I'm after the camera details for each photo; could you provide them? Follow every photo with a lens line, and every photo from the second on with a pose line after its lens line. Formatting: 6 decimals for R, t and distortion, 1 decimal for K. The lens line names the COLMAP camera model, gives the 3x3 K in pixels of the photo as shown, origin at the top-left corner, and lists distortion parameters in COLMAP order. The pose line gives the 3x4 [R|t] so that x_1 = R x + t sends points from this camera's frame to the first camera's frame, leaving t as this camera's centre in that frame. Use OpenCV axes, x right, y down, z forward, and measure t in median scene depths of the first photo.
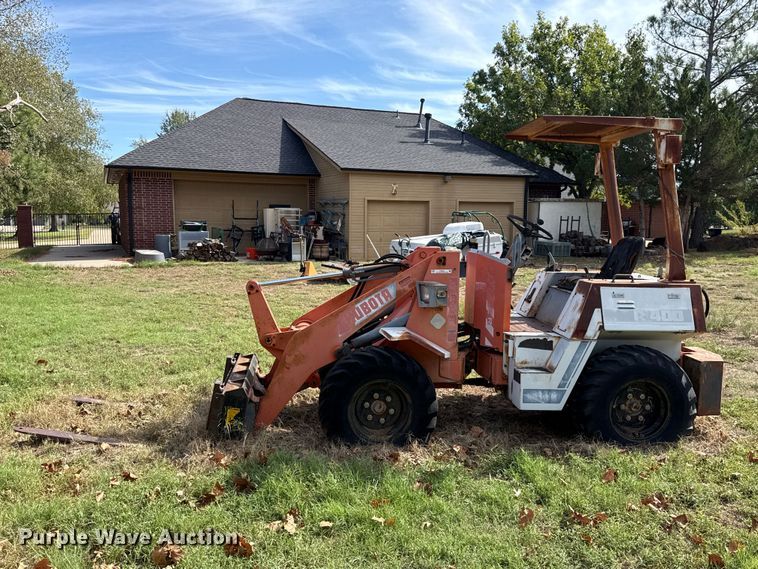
lens RADIAL K [[622.0, 0, 376.4], [0, 622.0, 281.1], [0, 0, 1]] dist [0.057788, -0.081861]
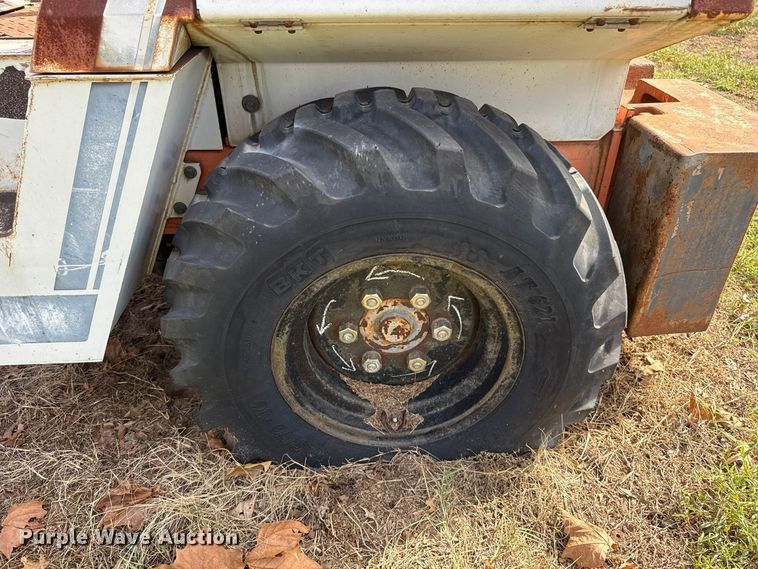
lens RADIAL K [[536.0, 0, 380.8], [0, 536.0, 285.5], [0, 0, 1]] dist [0.040063, -0.050712]
pose [[0.999455, -0.012584, -0.030520, 0.420555], [0.025631, 0.878469, 0.477112, 0.073644], [0.020807, -0.477634, 0.878312, 0.820222]]
